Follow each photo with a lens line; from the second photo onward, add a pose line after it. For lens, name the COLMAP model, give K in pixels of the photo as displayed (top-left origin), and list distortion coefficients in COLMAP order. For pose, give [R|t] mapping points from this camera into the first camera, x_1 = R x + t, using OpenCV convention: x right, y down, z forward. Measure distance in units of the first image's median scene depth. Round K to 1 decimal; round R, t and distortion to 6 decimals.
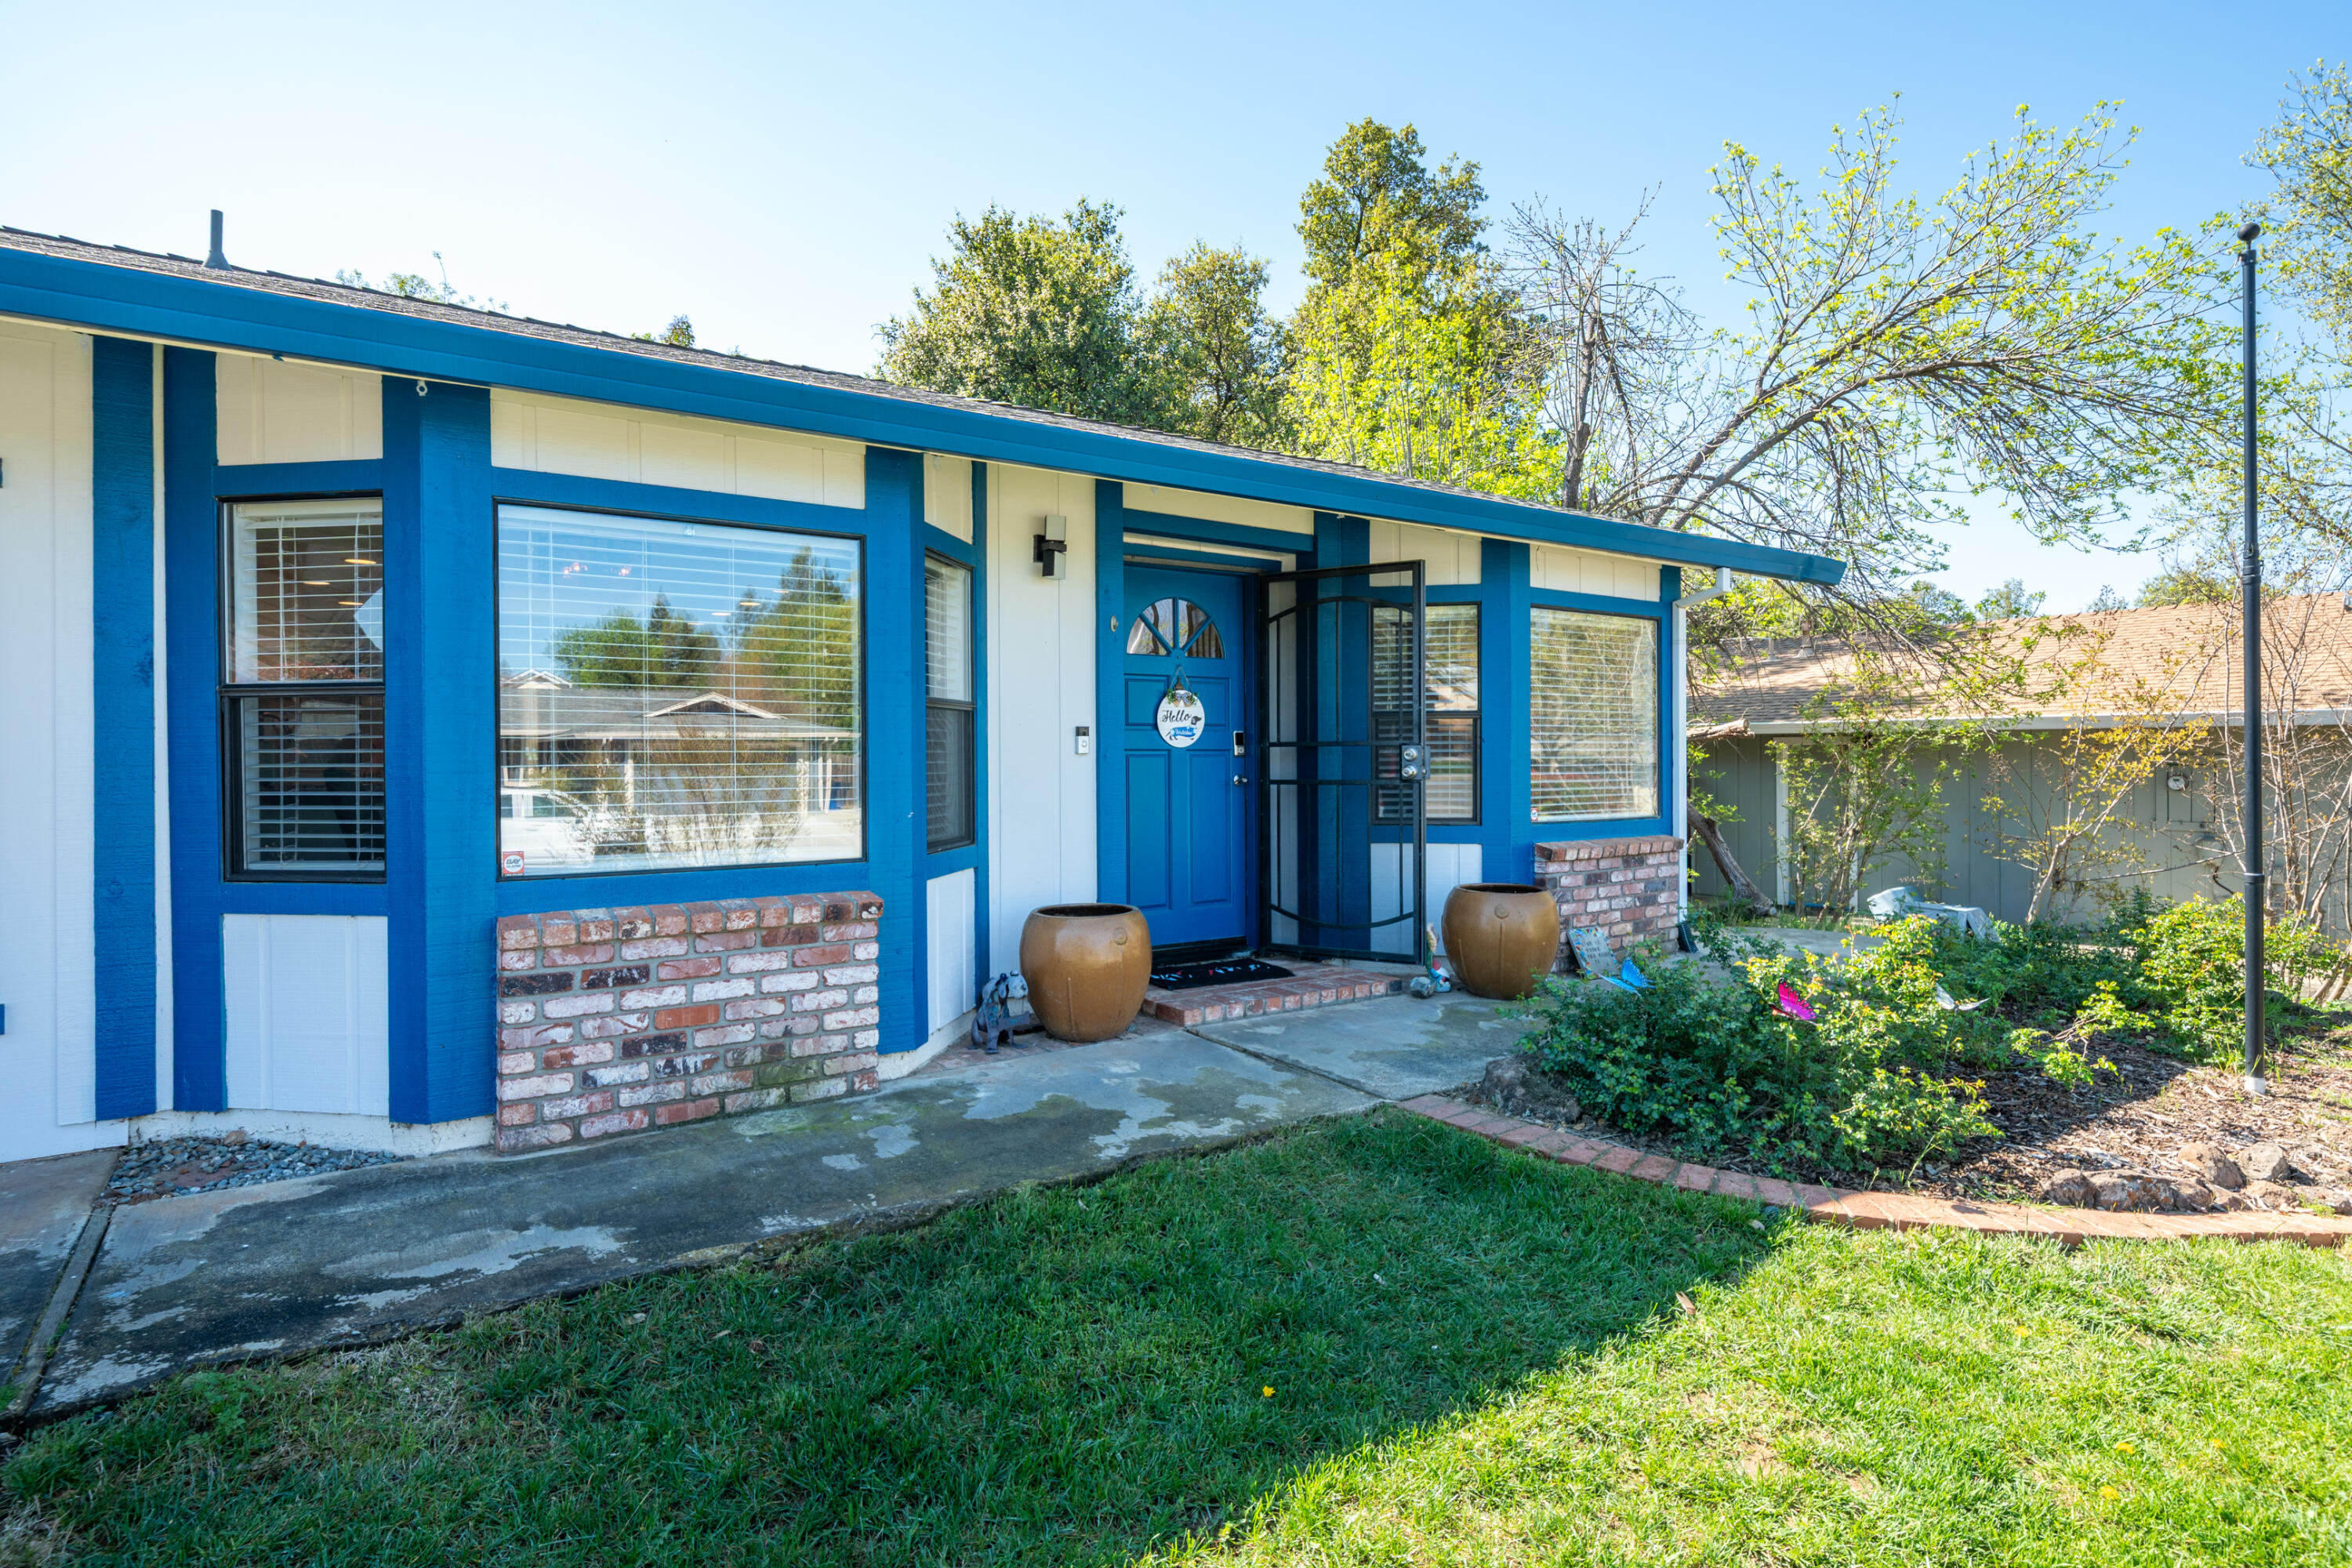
lens RADIAL K [[1217.2, 0, 1184.5], [0, 1217.2, 764.7], [0, 0, 1]] dist [0.001769, 0.000037]
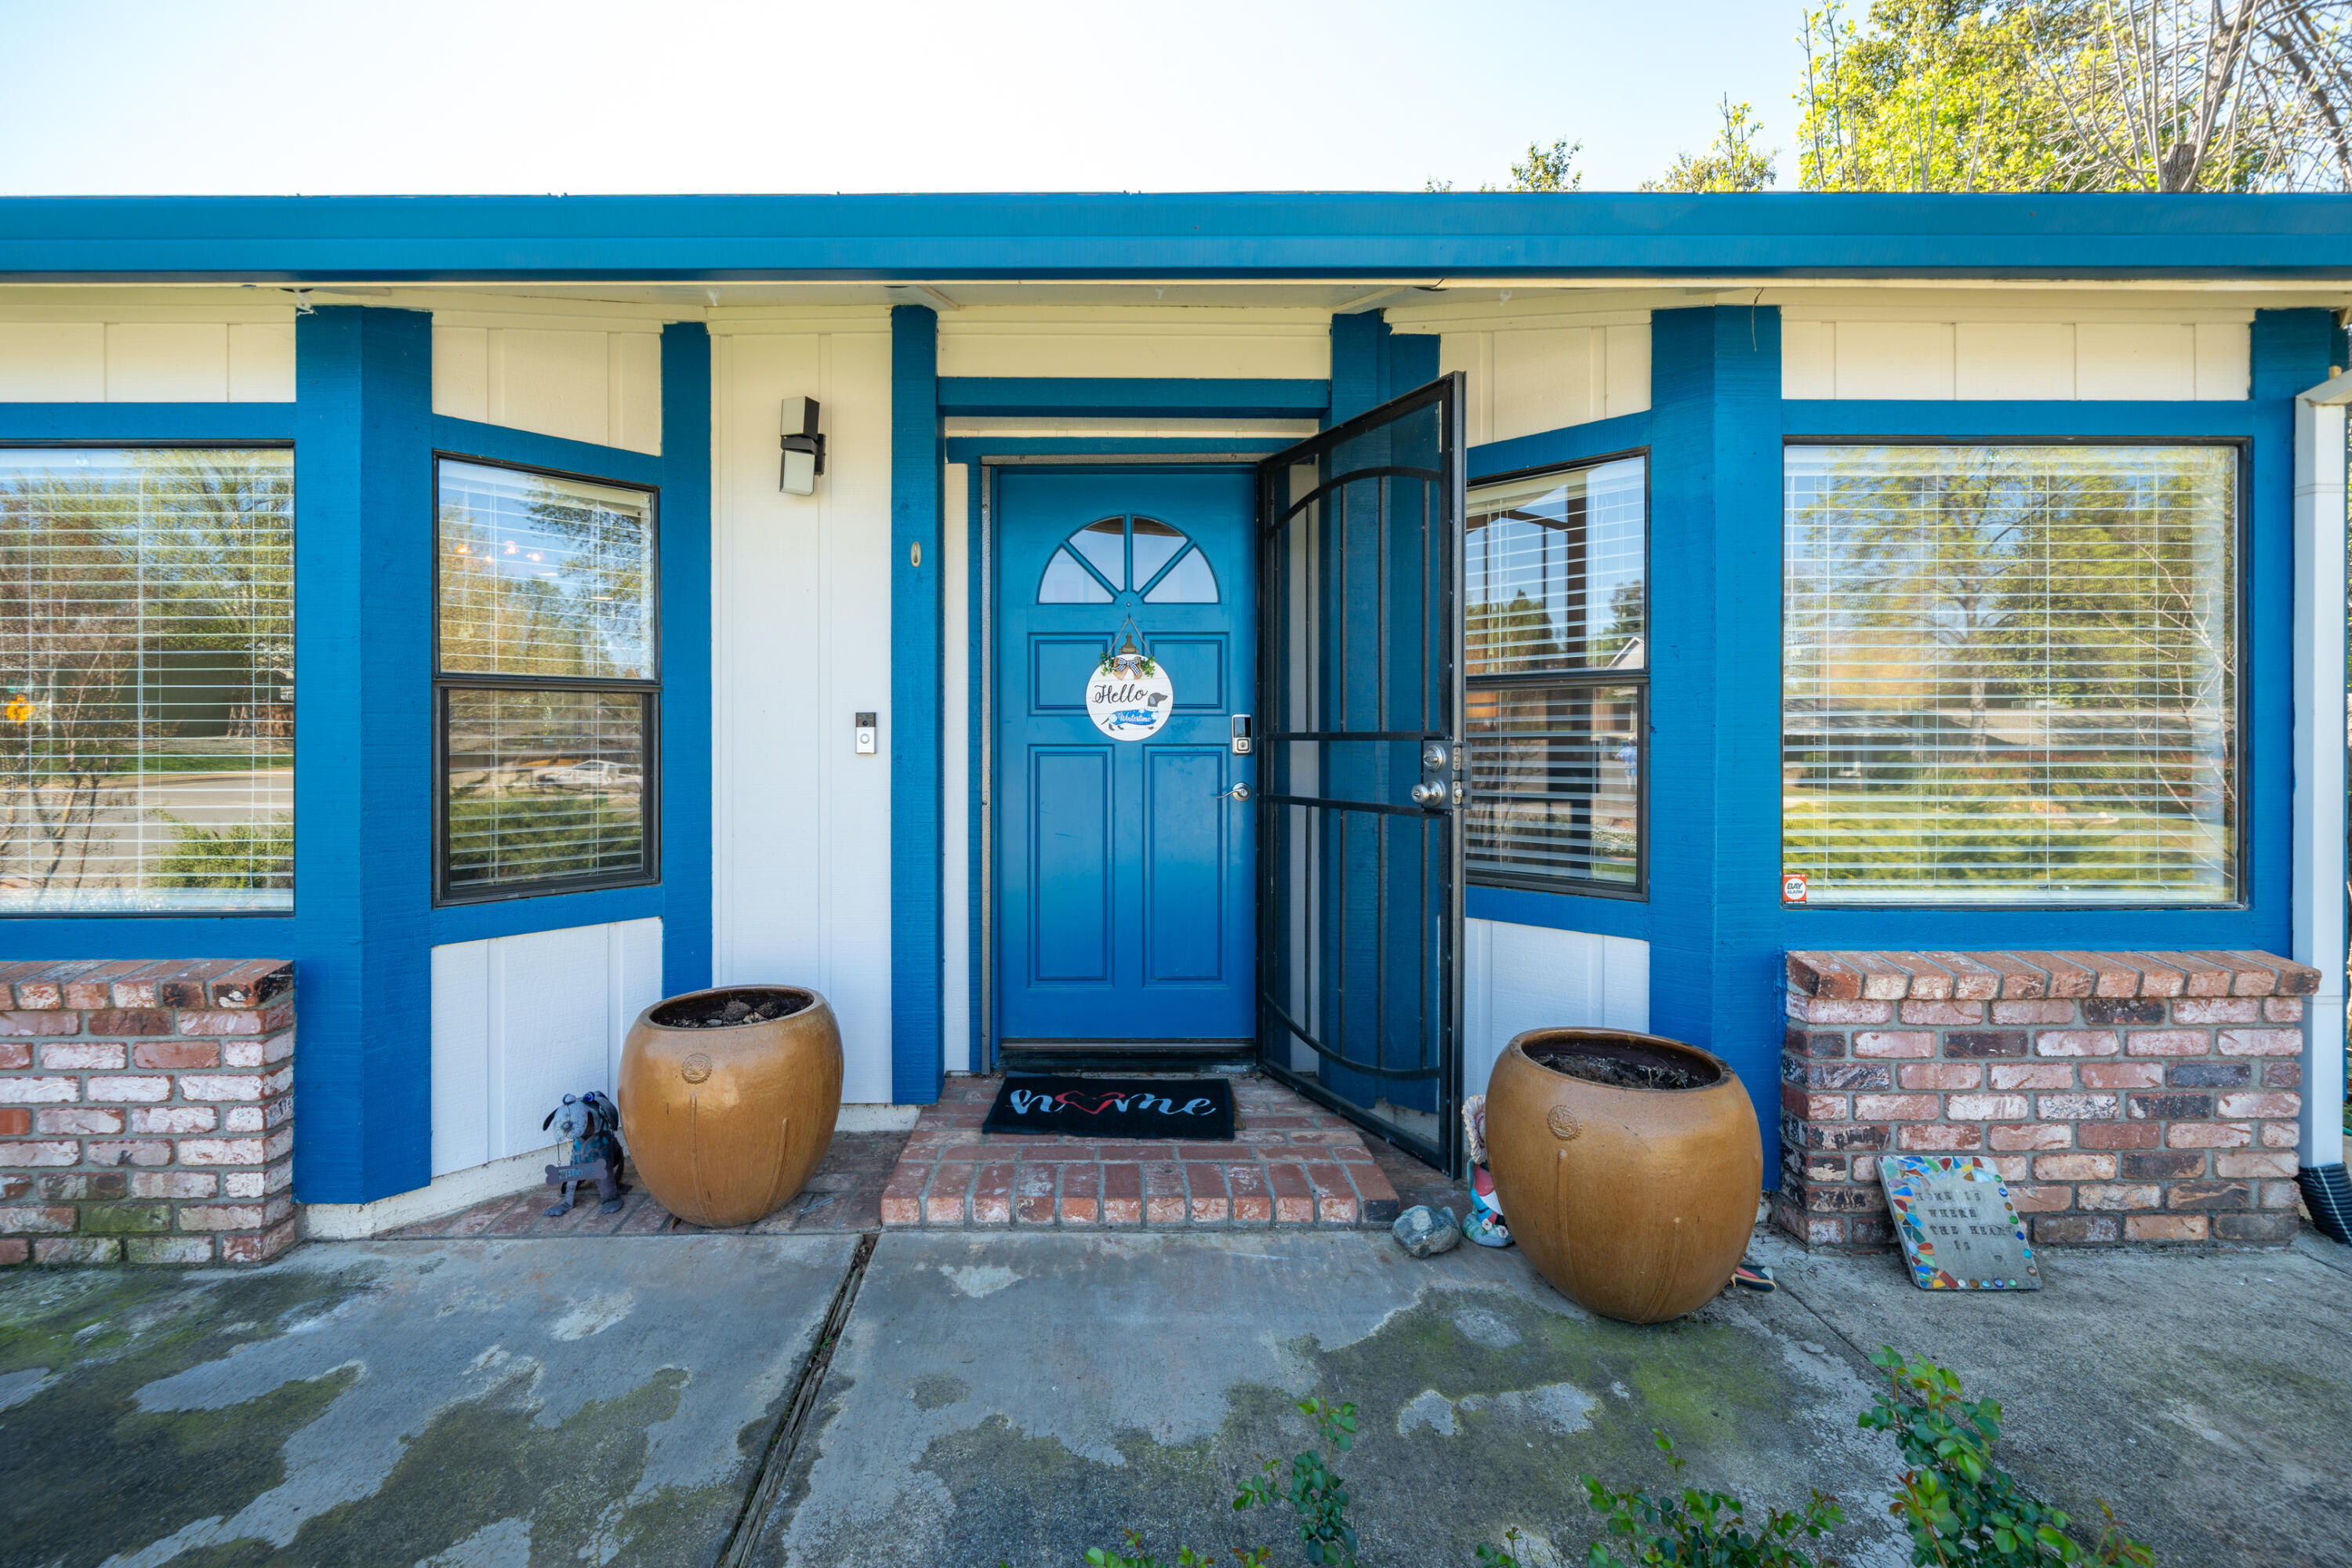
lens RADIAL K [[1001.9, 0, 1118.1], [0, 1001.9, 742.3], [0, 0, 1]] dist [-0.000711, 0.000433]
pose [[0.820769, 0.005151, -0.571236, 0.319352], [-0.004027, 0.999987, 0.003232, -0.016121], [0.571245, -0.000352, 0.820779, 0.585347]]
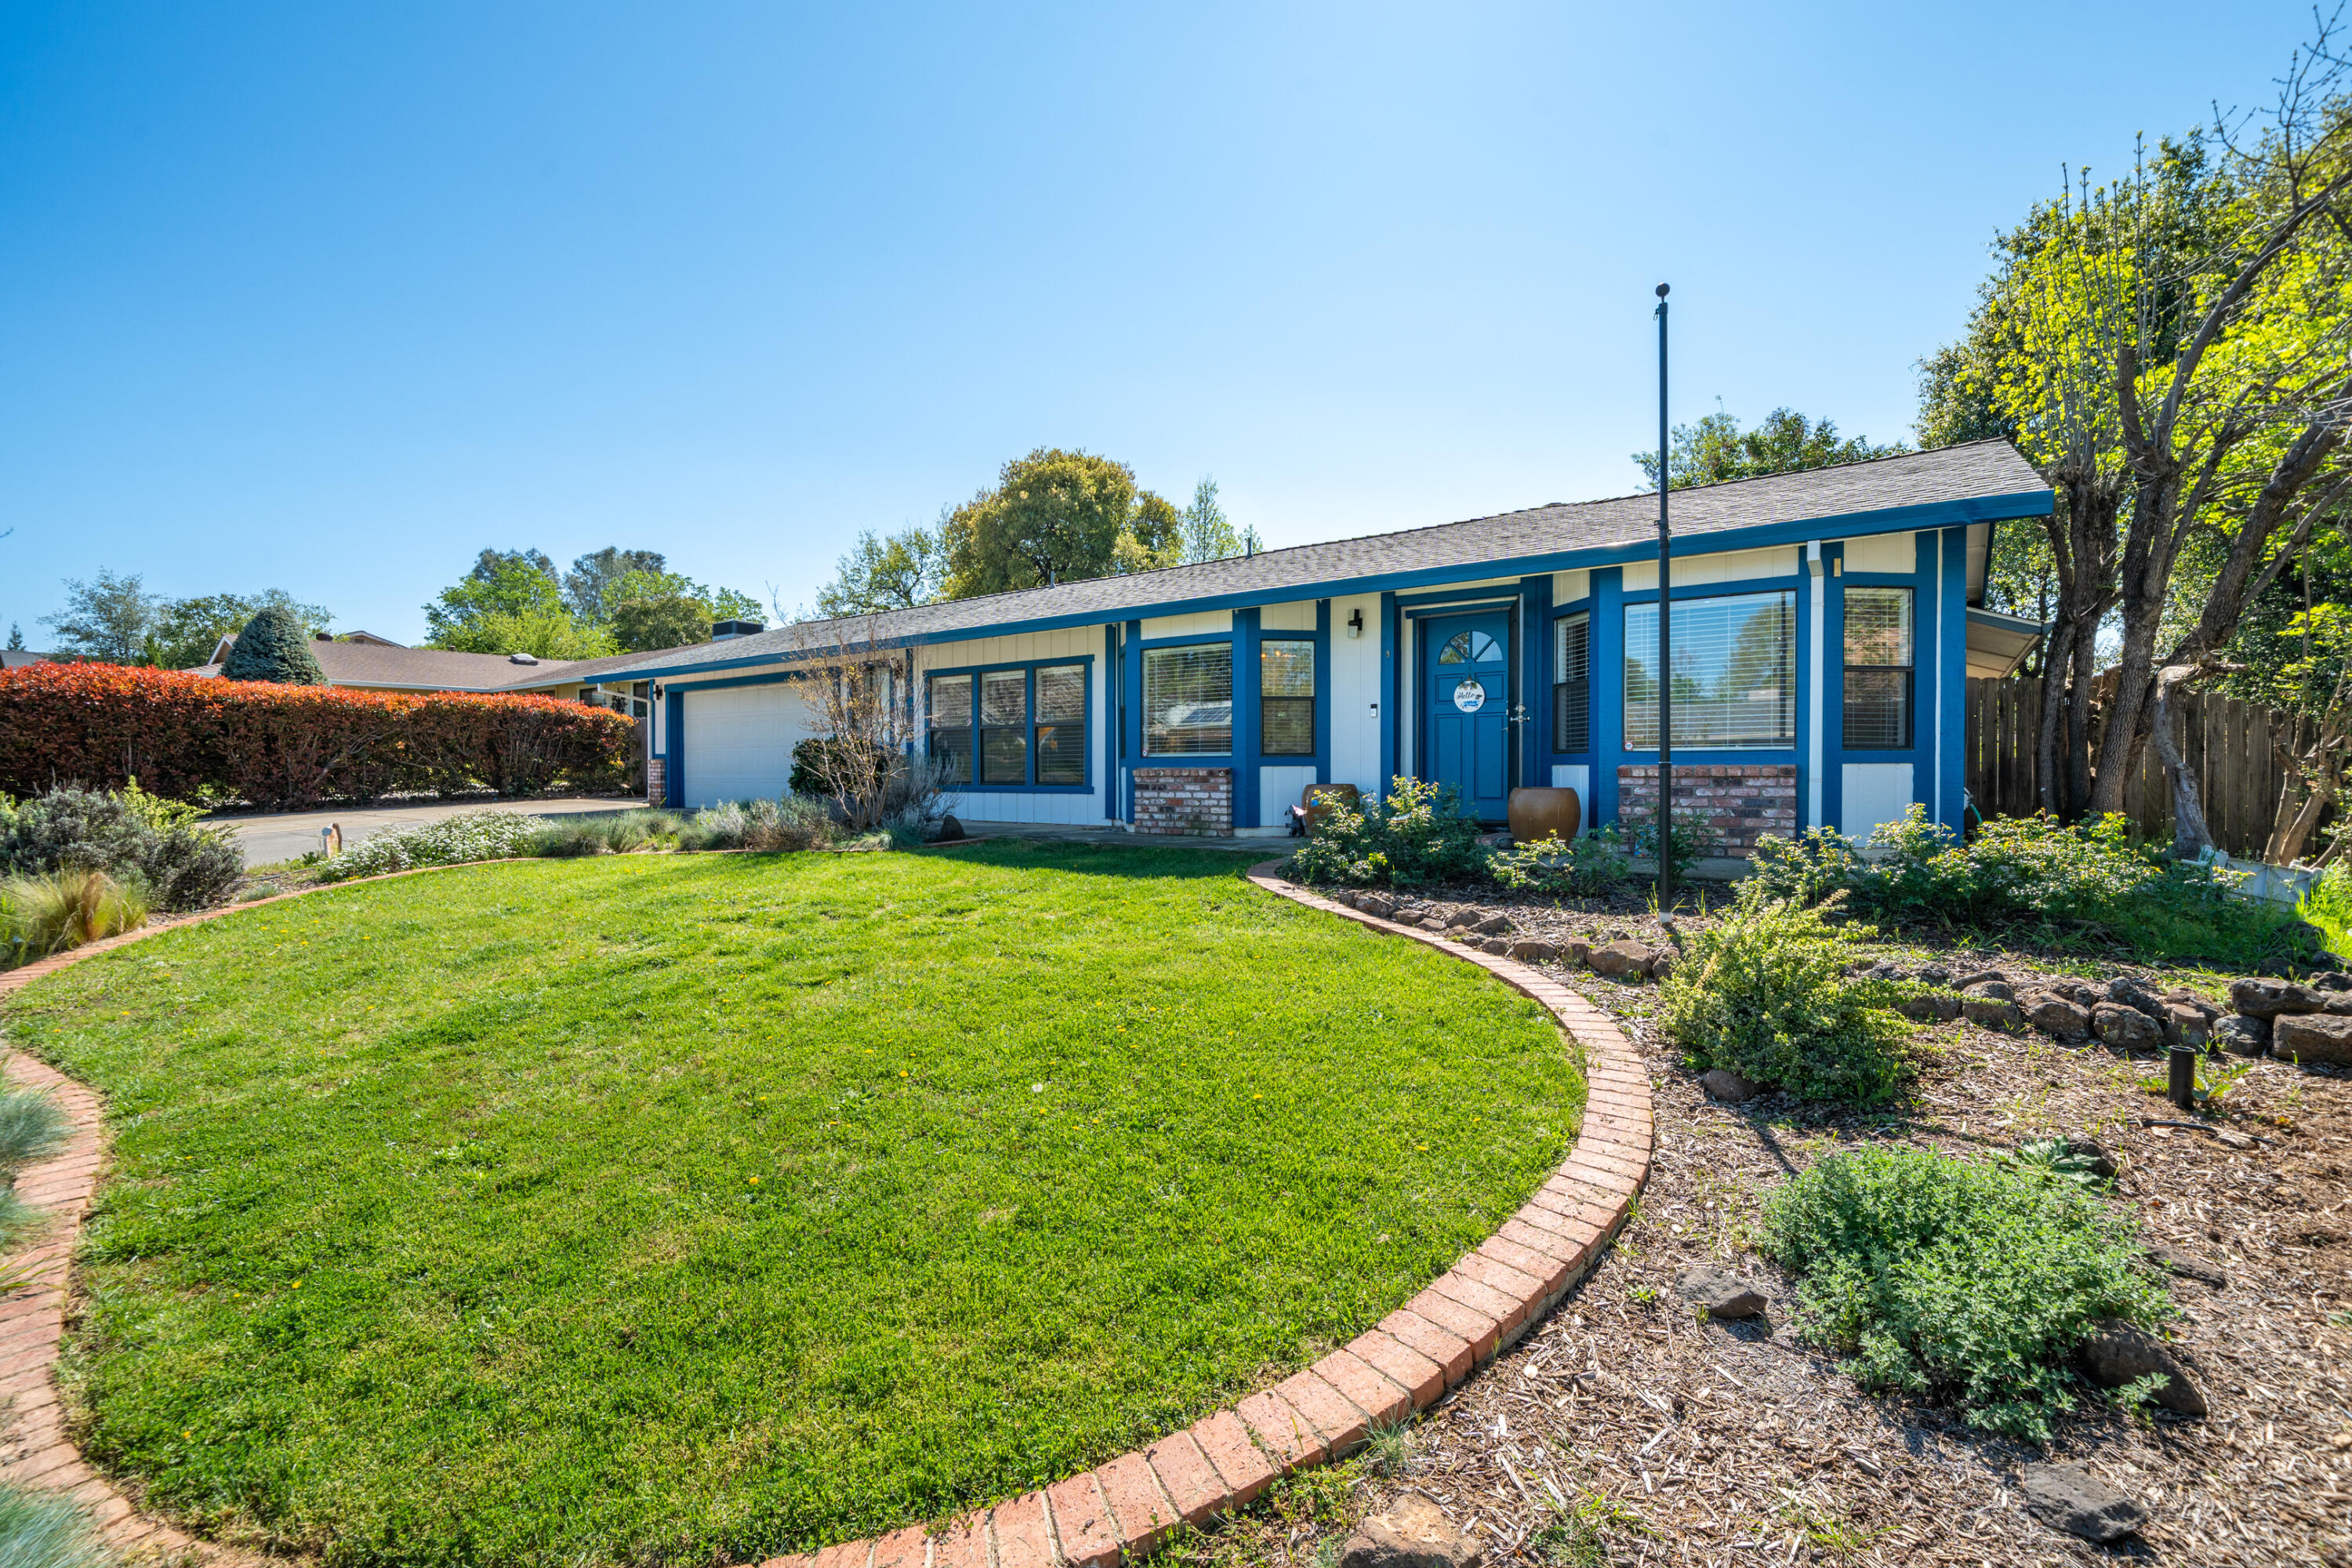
lens RADIAL K [[1021.7, 0, 1164.8], [0, 1021.7, 778.3], [0, 0, 1]] dist [0.001420, 0.000331]
pose [[0.304202, 0.010001, -0.952555, 1.403172], [-0.005250, 0.999947, 0.008822, 0.078816], [0.952593, 0.002317, 0.304239, 0.101981]]
